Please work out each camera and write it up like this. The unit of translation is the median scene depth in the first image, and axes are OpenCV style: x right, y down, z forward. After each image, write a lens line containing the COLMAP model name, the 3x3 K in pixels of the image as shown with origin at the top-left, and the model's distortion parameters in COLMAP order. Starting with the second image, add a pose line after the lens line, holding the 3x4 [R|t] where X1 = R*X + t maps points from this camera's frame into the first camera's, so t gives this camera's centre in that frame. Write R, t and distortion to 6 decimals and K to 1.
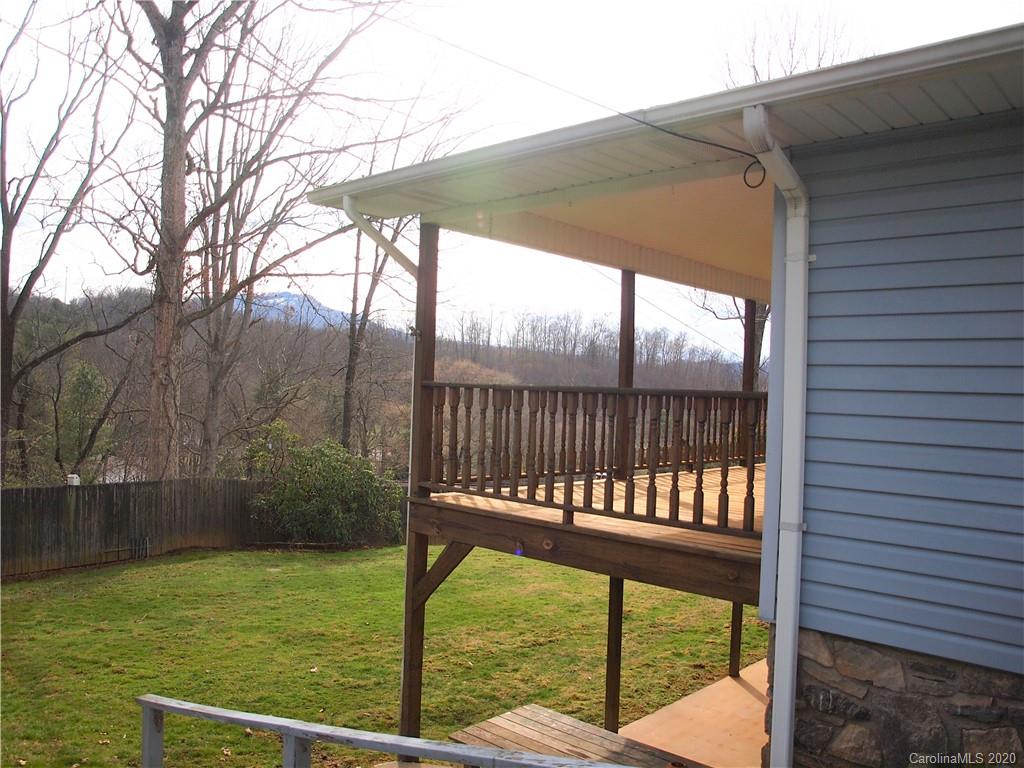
lens RADIAL K [[861.9, 0, 512.0], [0, 861.9, 384.0], [0, 0, 1]] dist [-0.102980, 0.066369]
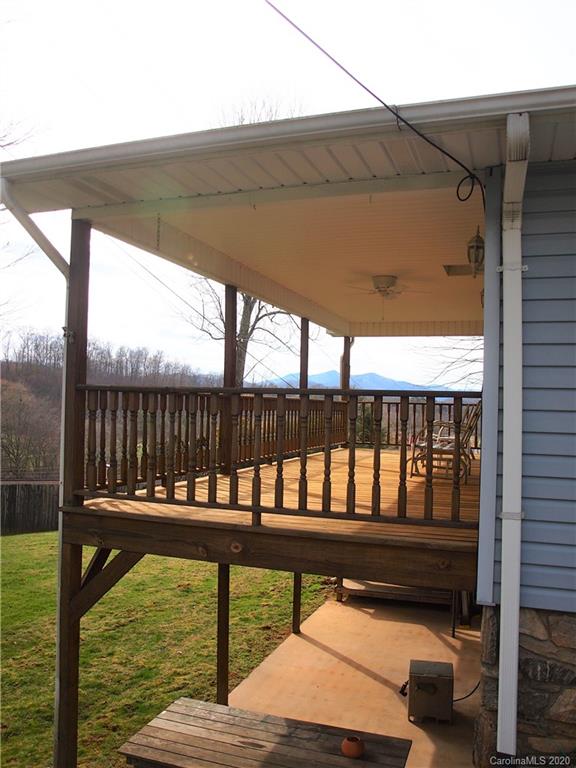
lens RADIAL K [[665.9, 0, 289.4], [0, 665.9, 394.7], [0, 0, 1]] dist [-0.102052, 0.065125]
pose [[0.917814, -0.007603, 0.396938, -0.180489], [0.005992, 0.999968, 0.005298, 0.005676], [-0.396966, -0.002484, 0.917830, 0.240977]]
